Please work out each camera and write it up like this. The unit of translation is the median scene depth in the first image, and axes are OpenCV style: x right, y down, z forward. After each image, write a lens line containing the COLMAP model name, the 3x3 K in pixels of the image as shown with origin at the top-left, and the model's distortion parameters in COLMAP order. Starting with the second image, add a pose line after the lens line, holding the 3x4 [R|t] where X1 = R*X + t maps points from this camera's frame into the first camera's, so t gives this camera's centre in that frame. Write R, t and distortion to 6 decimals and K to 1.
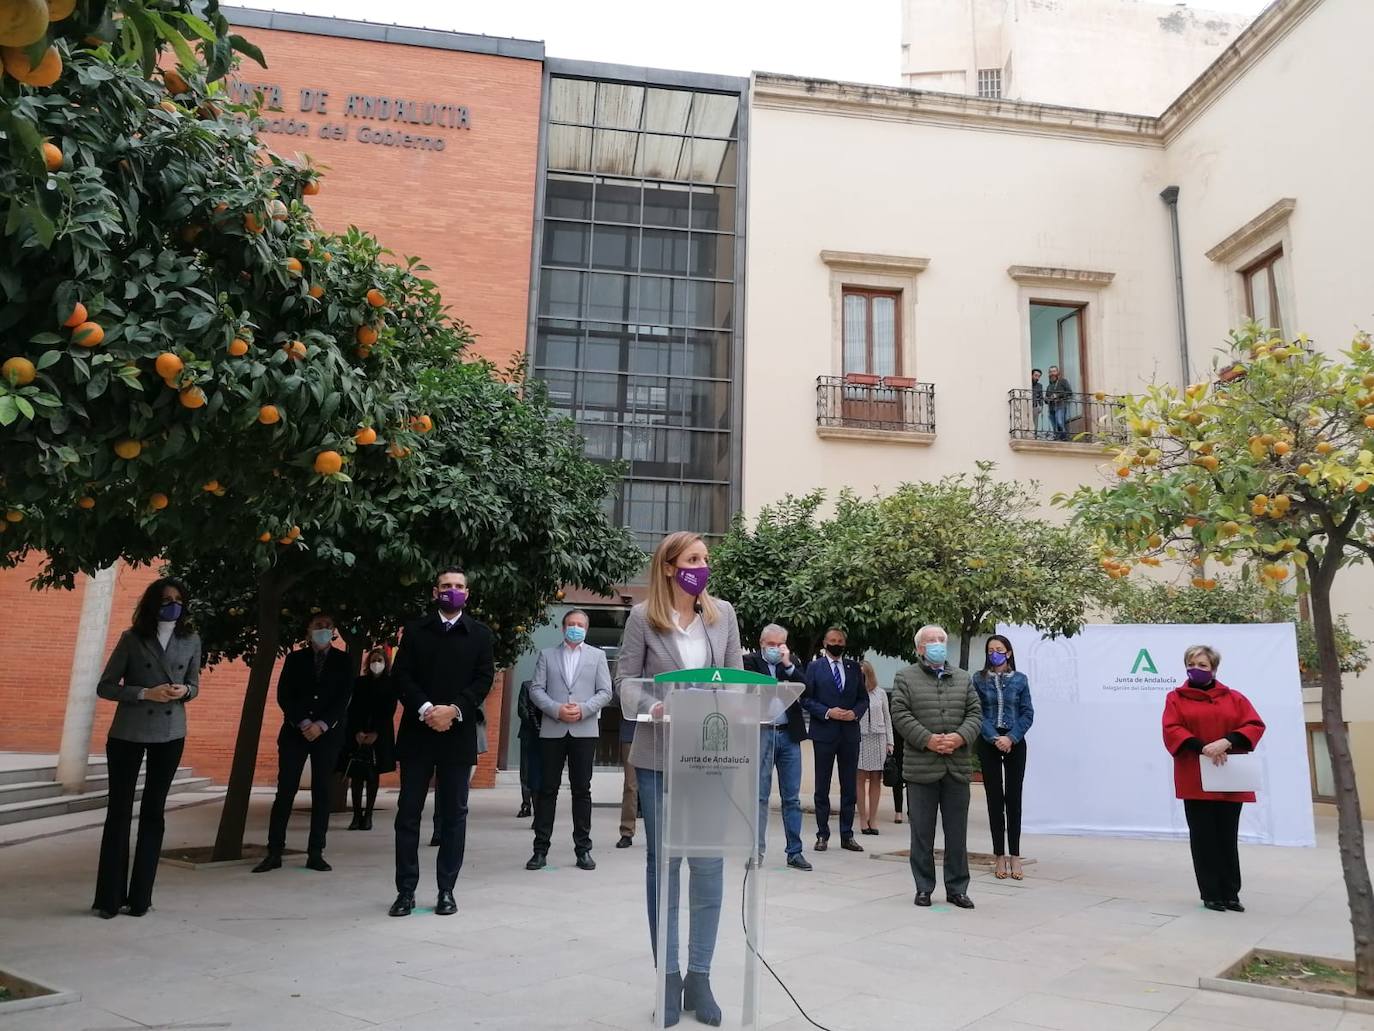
lens RADIAL K [[1031.6, 0, 687.0], [0, 1031.6, 515.5], [0, 0, 1]] dist [0.072858, -0.118244]
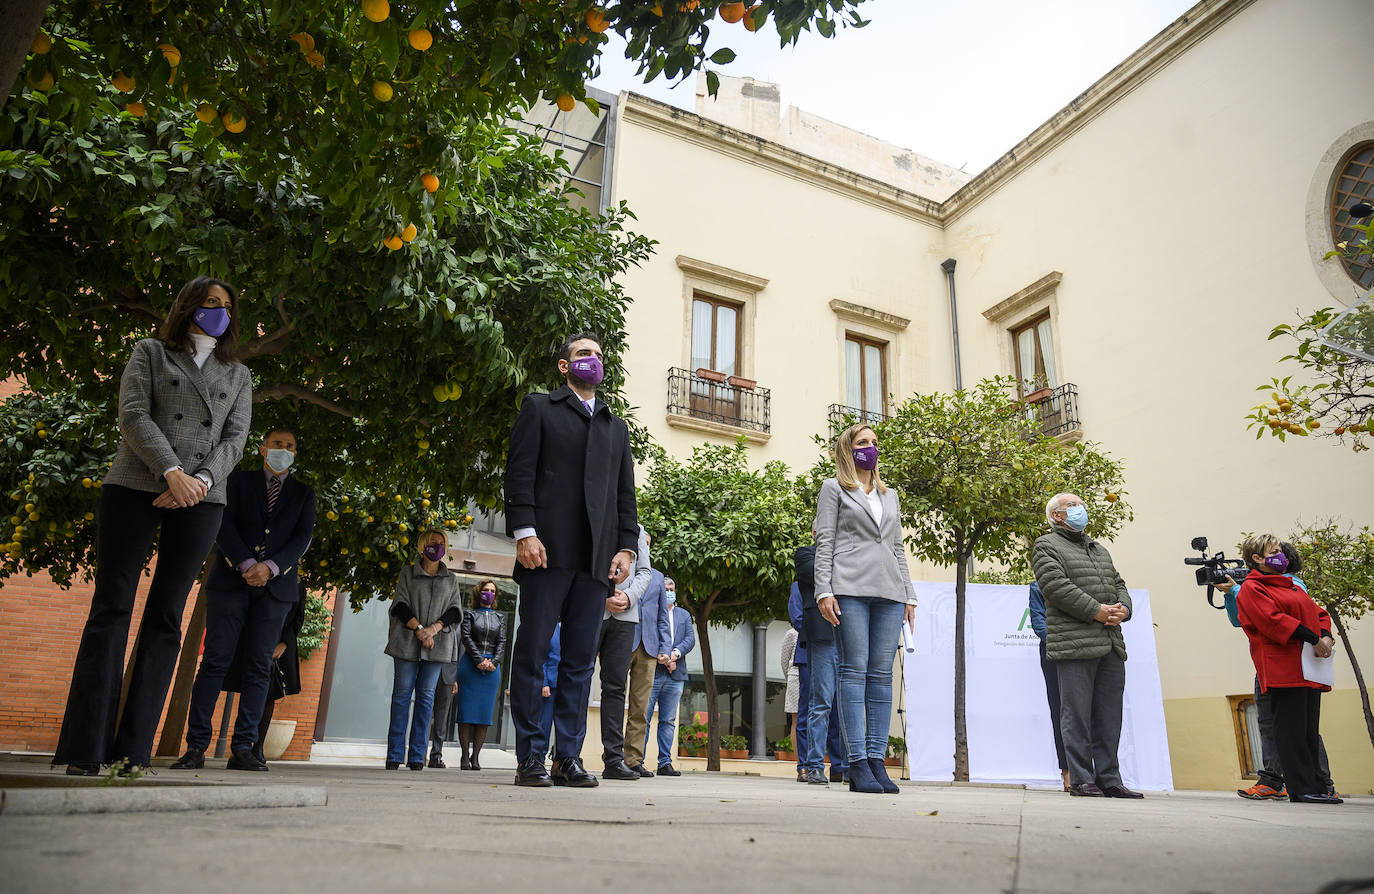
lens RADIAL K [[909.9, 0, 687.1], [0, 909.9, 474.3], [0, 0, 1]] dist [-0.031603, -0.000358]
pose [[0.951163, 0.098994, 0.292385, -0.113032], [-0.069244, 0.991469, -0.110426, 0.071588], [-0.300822, 0.084787, 0.949904, 0.122603]]
